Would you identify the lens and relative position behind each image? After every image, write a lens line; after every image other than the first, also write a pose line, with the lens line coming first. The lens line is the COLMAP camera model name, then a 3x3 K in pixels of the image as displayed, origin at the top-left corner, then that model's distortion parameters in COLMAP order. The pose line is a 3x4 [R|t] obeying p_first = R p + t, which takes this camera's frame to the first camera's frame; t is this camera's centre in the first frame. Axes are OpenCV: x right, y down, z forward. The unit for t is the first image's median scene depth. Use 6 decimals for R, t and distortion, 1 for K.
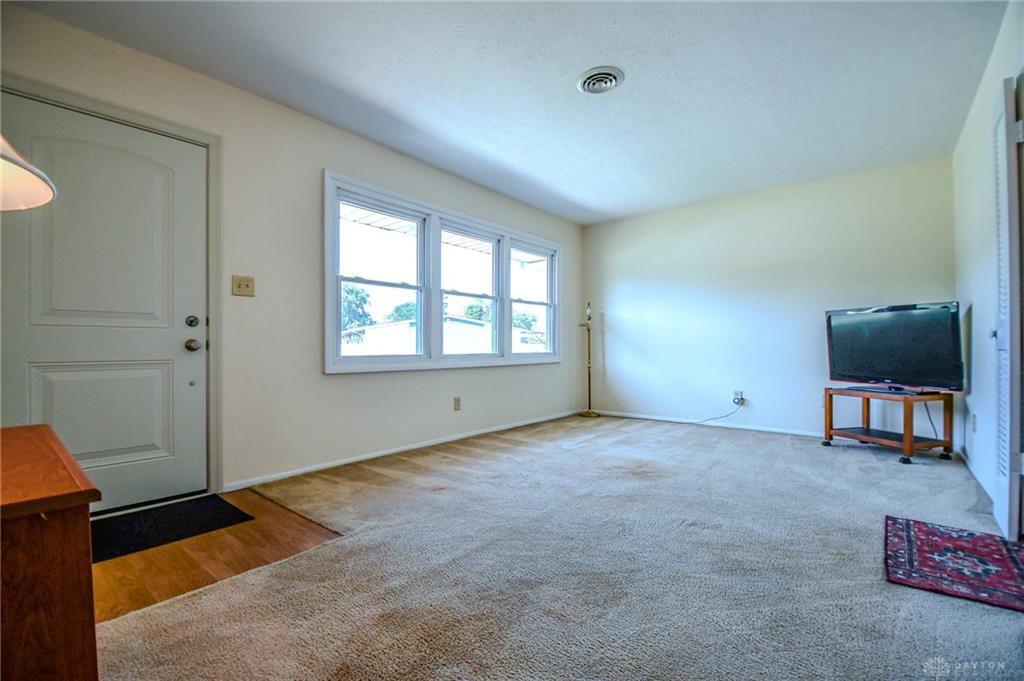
lens RADIAL K [[446.6, 0, 497.7], [0, 446.6, 344.0], [0, 0, 1]] dist [0.001190, -0.014037]
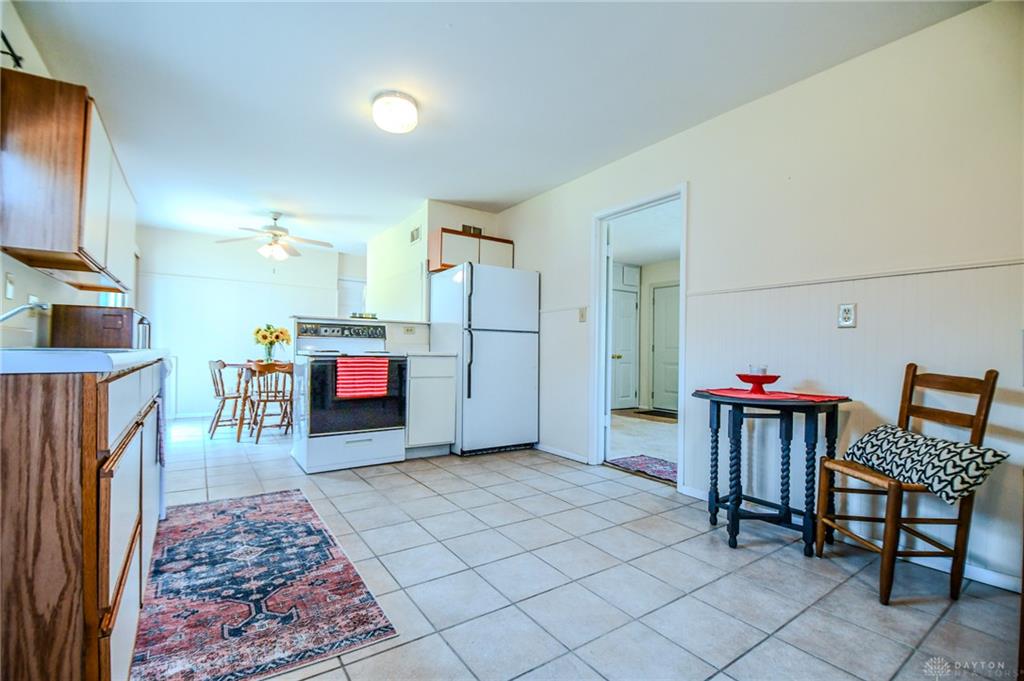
lens RADIAL K [[446.0, 0, 498.6], [0, 446.0, 346.7], [0, 0, 1]] dist [0.017547, -0.025120]
pose [[-0.267842, -0.014194, -0.963358, 1.915133], [-0.013980, 0.999843, -0.010845, -0.018419], [0.963361, 0.010563, -0.267998, 0.481179]]
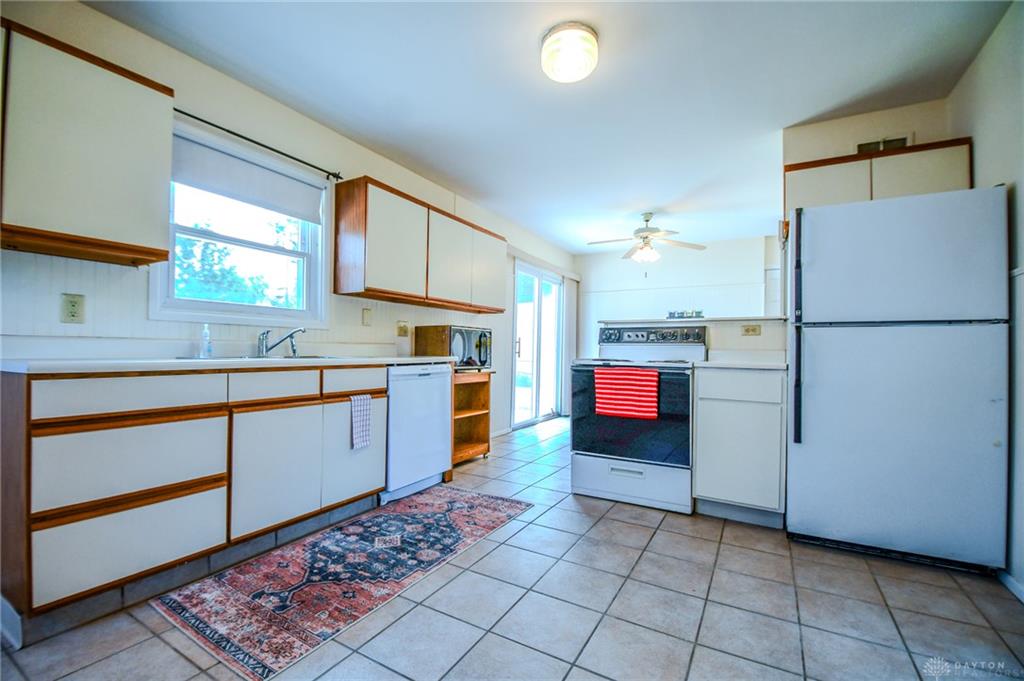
lens RADIAL K [[446.0, 0, 498.6], [0, 446.0, 346.7], [0, 0, 1]] dist [0.017547, -0.025120]
pose [[-0.985535, -0.012594, -0.169003, 1.307873], [-0.011399, 0.999903, -0.008041, -0.031959], [0.169088, -0.005999, -0.985583, 0.710882]]
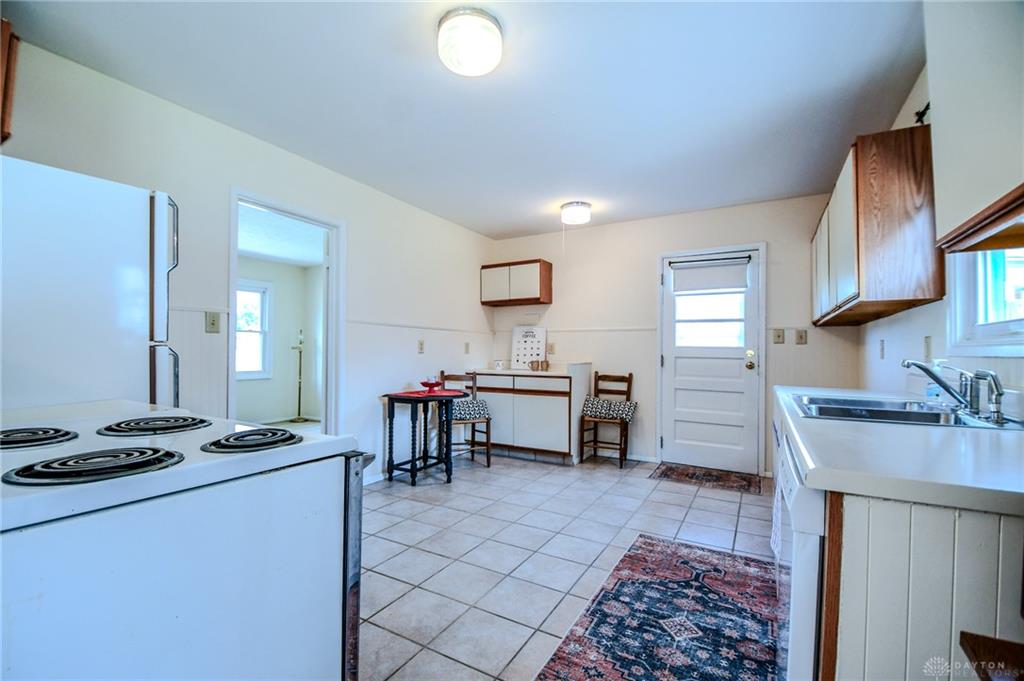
lens RADIAL K [[446.0, 0, 498.6], [0, 446.0, 346.7], [0, 0, 1]] dist [0.017547, -0.025120]
pose [[0.984960, 0.010850, 0.172442, 1.012555], [-0.009513, 0.999918, -0.008579, -0.077575], [-0.172521, 0.006809, 0.984982, -0.615856]]
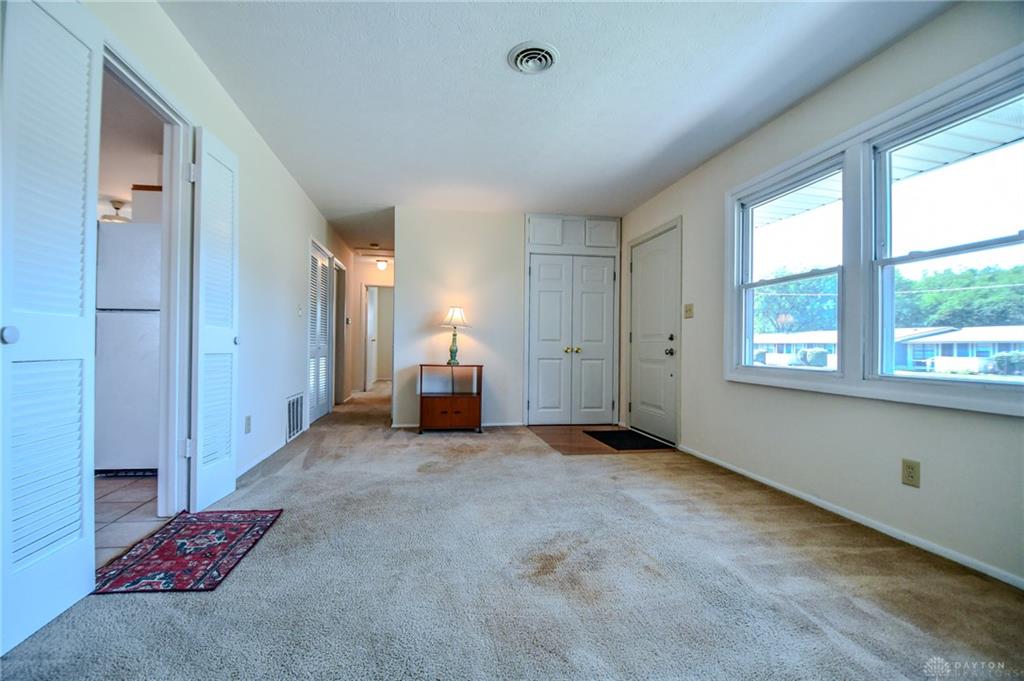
lens RADIAL K [[446.0, 0, 498.6], [0, 446.0, 346.7], [0, 0, 1]] dist [0.017547, -0.025120]
pose [[-0.644898, -0.006094, -0.764245, 0.850679], [-0.010013, 0.999950, 0.000476, -0.010077], [0.764203, 0.007960, -0.644926, 1.363290]]
